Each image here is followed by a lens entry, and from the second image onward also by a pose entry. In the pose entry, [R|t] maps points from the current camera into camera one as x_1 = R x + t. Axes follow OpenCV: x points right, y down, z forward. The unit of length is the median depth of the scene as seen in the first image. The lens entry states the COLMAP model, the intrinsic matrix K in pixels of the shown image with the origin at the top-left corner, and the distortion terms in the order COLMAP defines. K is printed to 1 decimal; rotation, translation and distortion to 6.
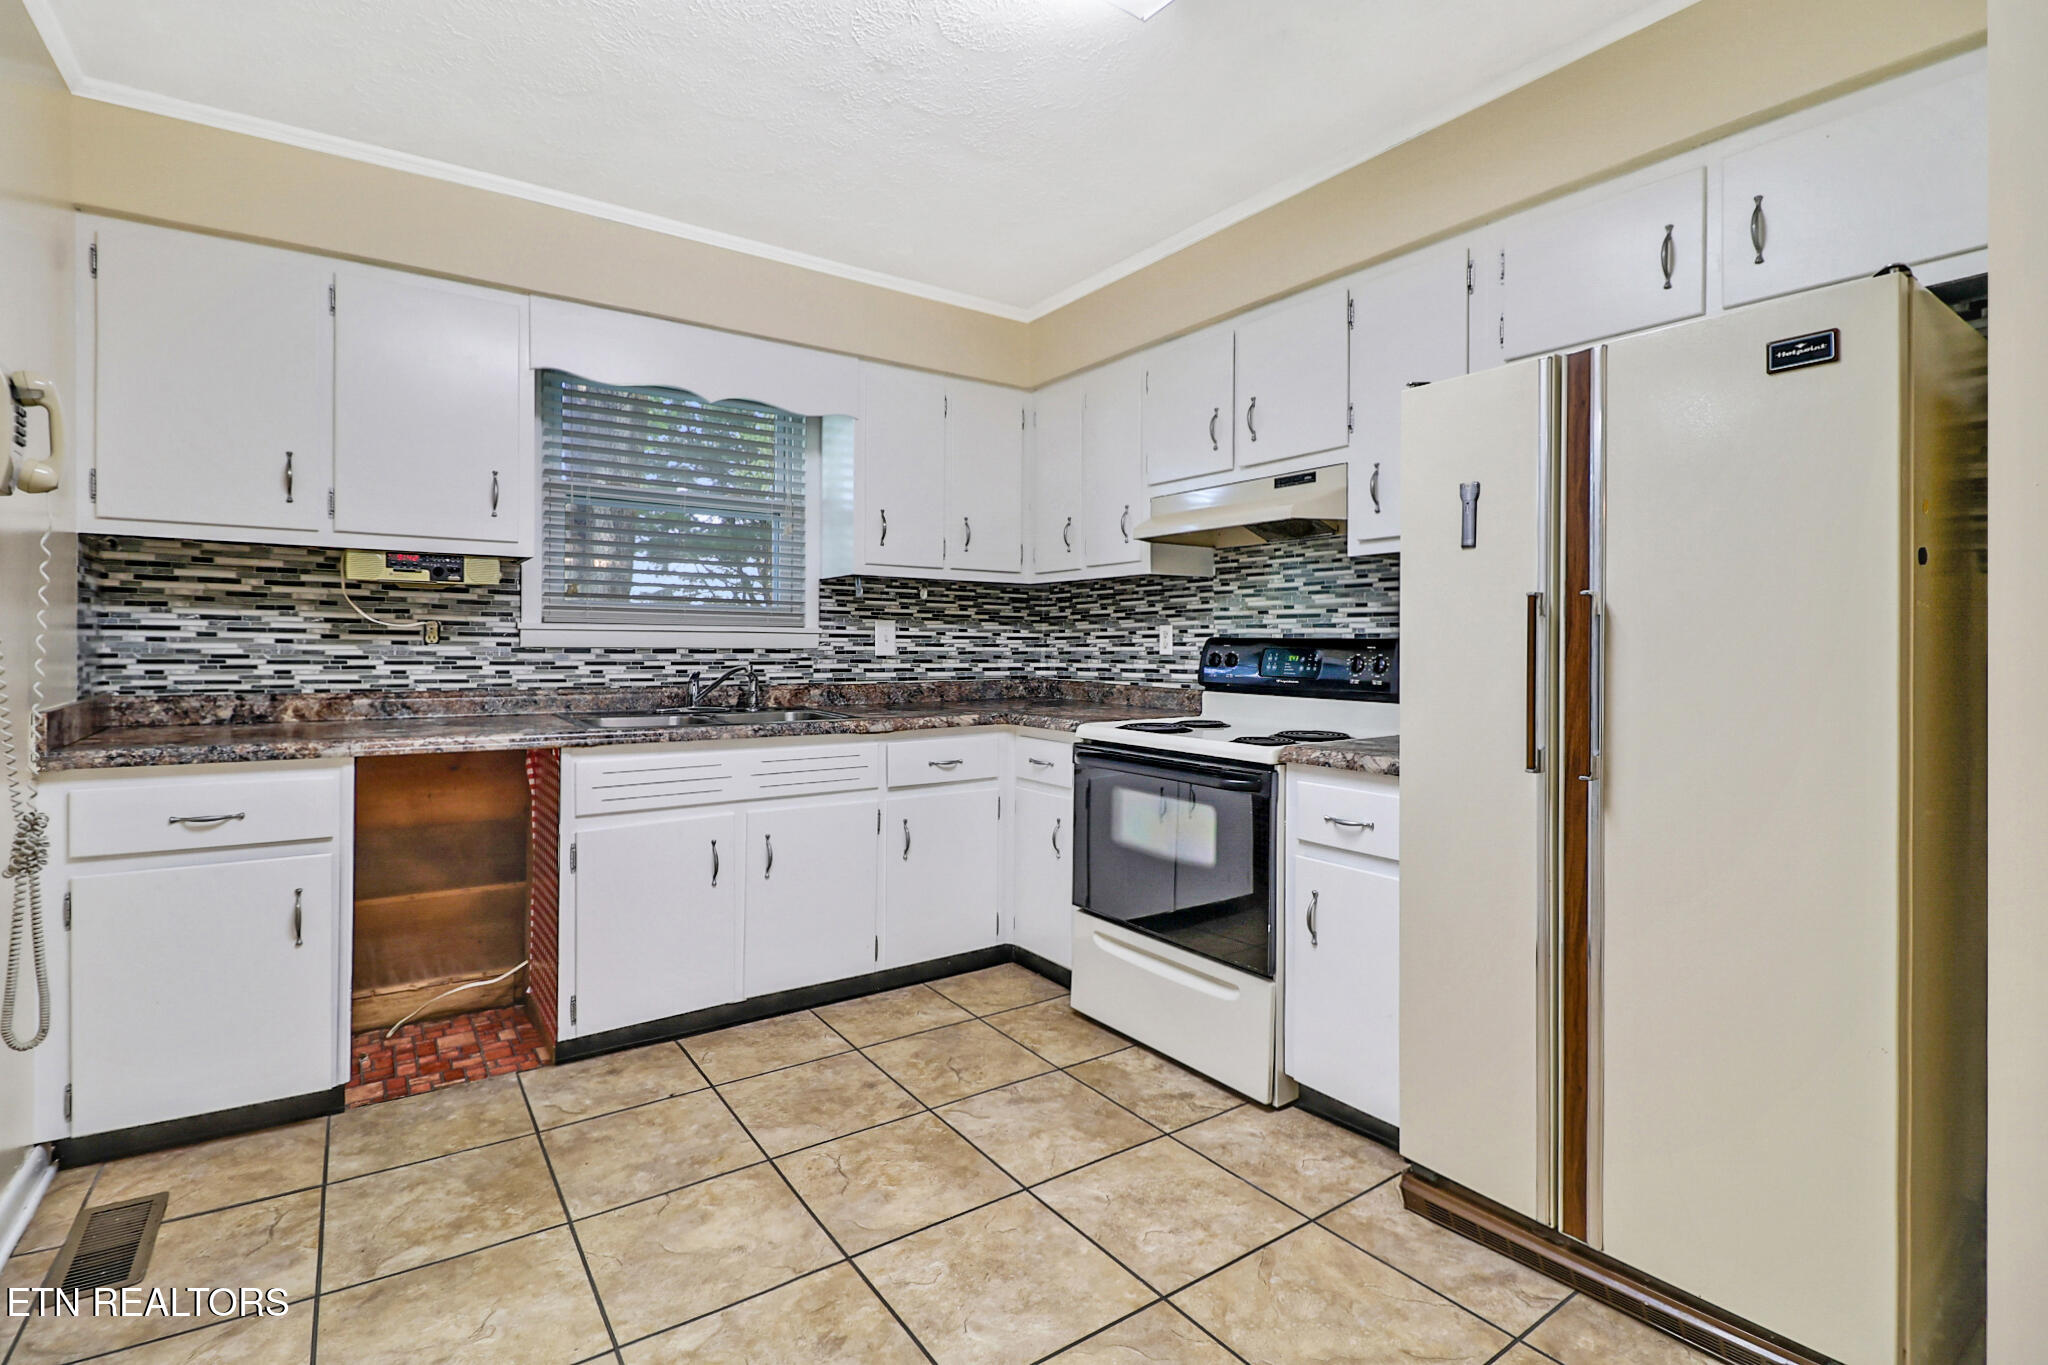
lens RADIAL K [[944.5, 0, 1018.5], [0, 944.5, 640.5], [0, 0, 1]] dist [0.000697, -0.005664]
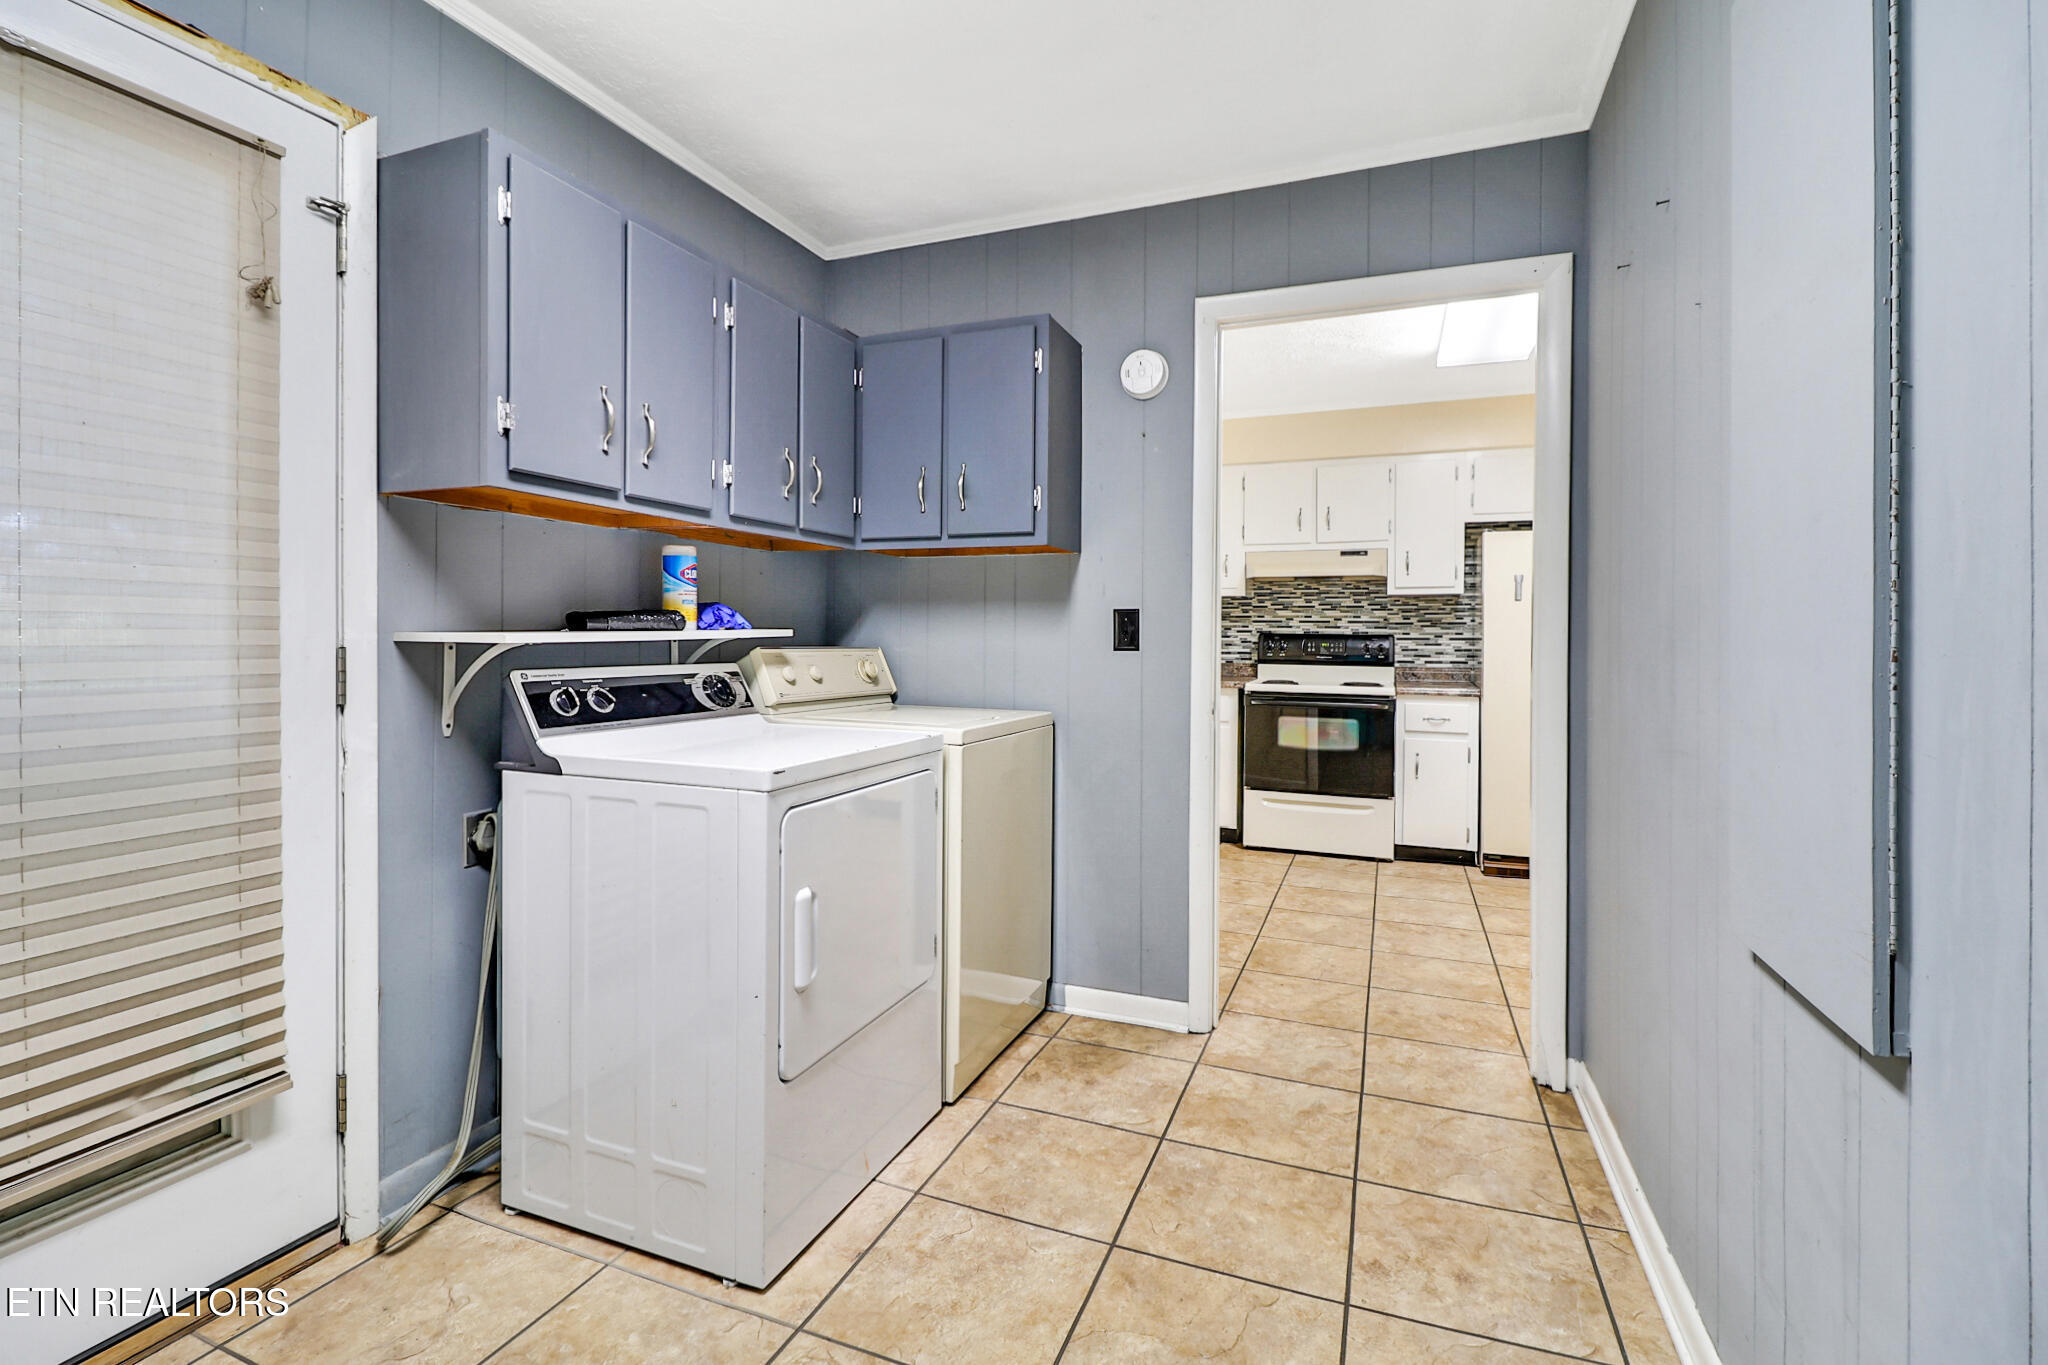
lens RADIAL K [[944.5, 0, 1006.4], [0, 944.5, 634.8], [0, 0, 1]] dist [0.000697, -0.005664]
pose [[0.840183, -0.001048, 0.542302, -1.270430], [-0.005612, 0.999928, 0.010627, -0.017625], [-0.542274, -0.011972, 0.840116, -0.230336]]
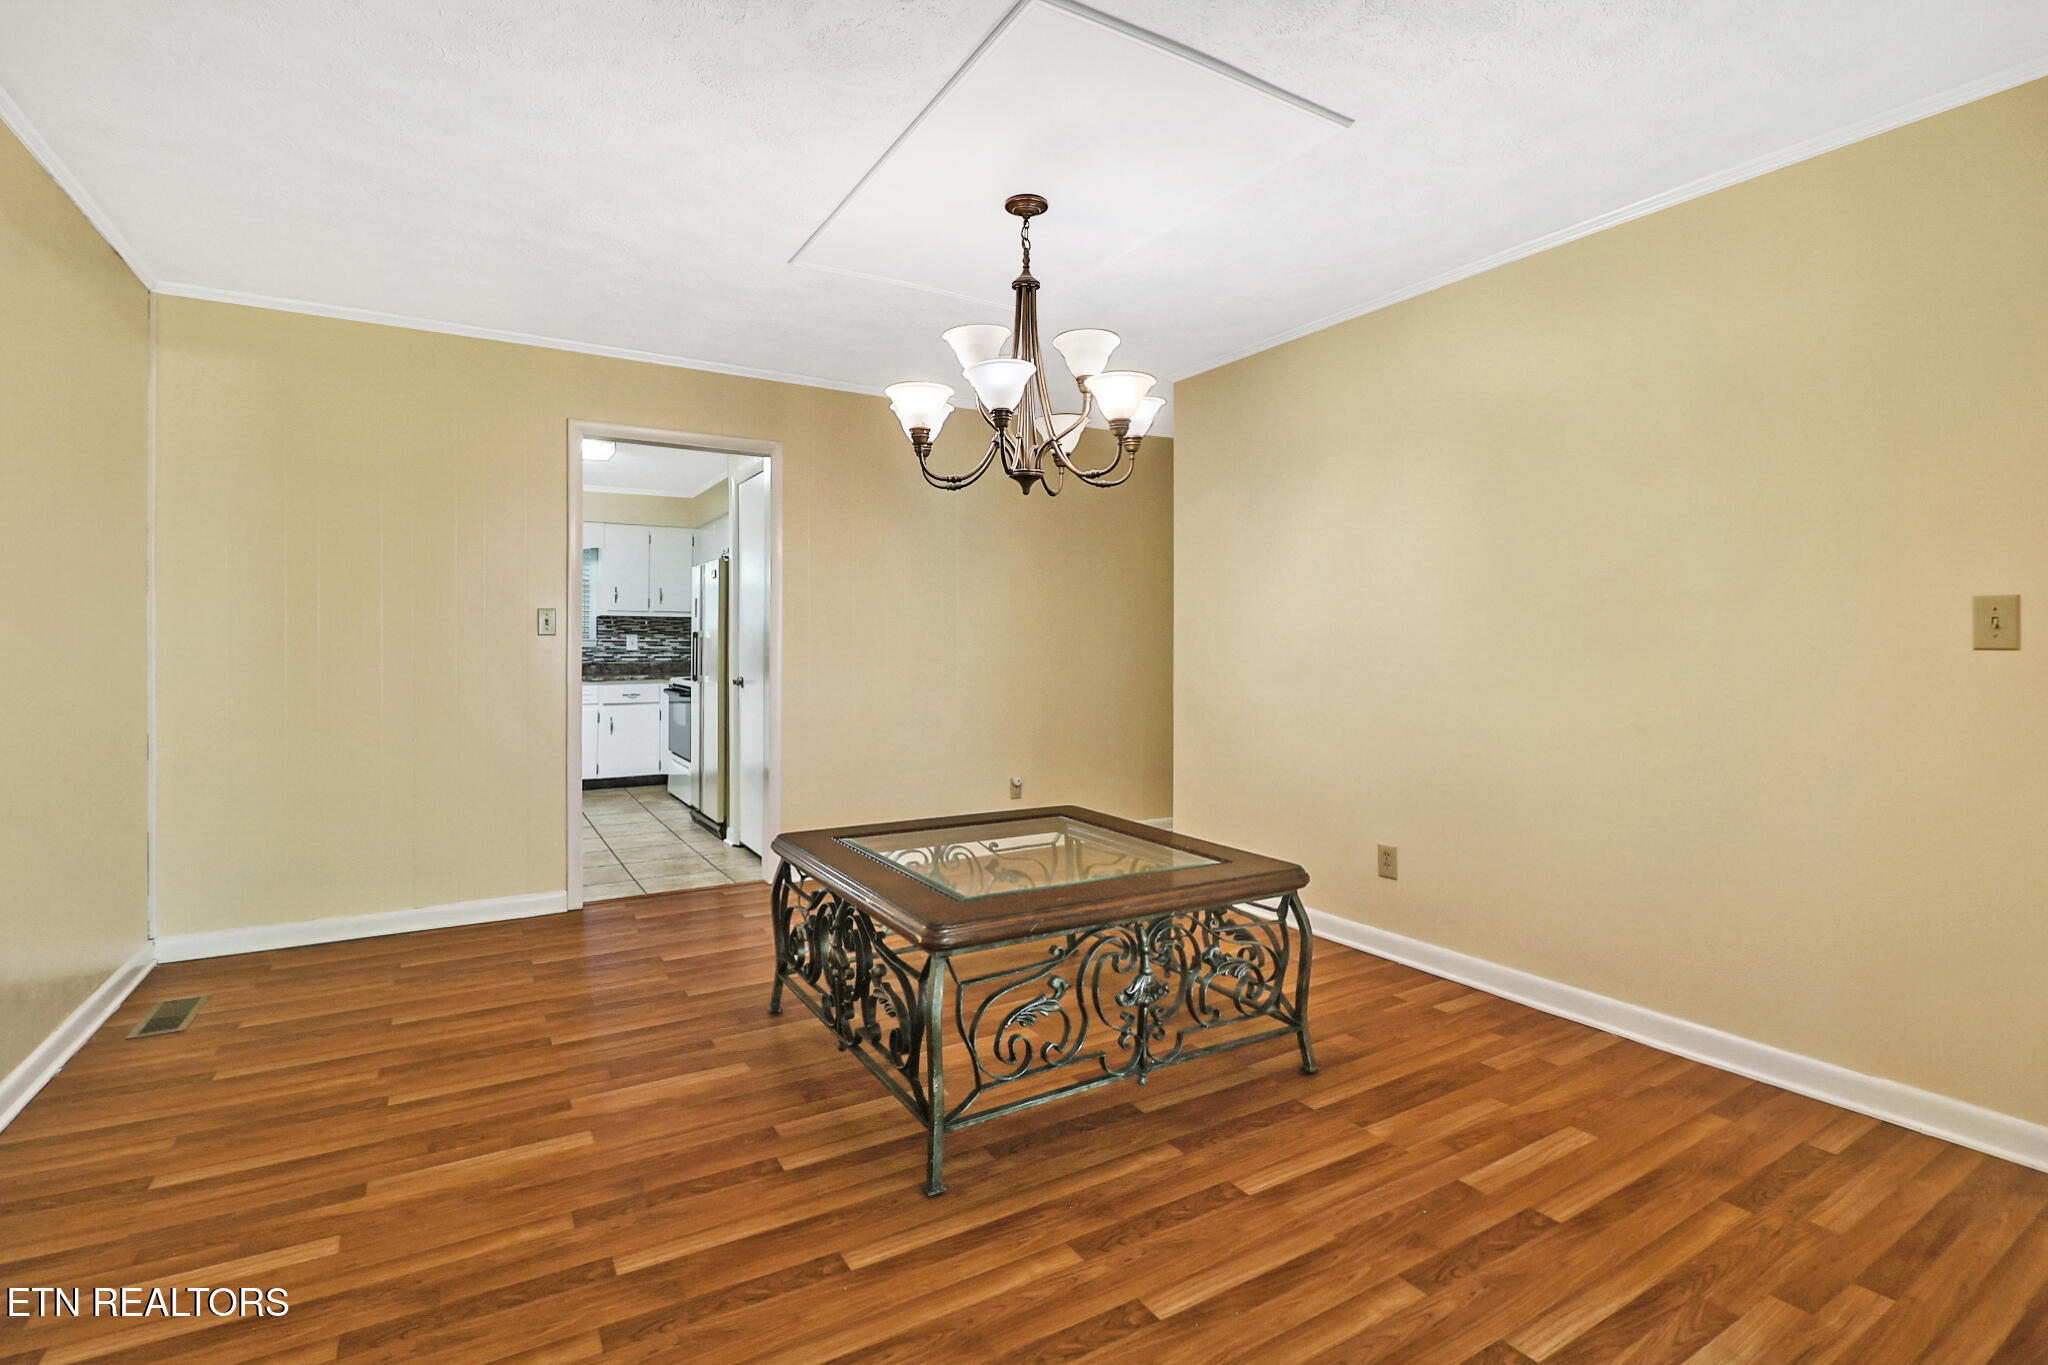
lens RADIAL K [[942.3, 0, 1026.6], [0, 942.3, 639.9], [0, 0, 1]] dist [-0.020472, -0.003852]
pose [[0.997663, -0.004784, -0.068164, 1.172573], [0.004777, 0.999989, -0.000257, -0.004657], [0.068164, -0.000069, 0.997674, -1.408380]]
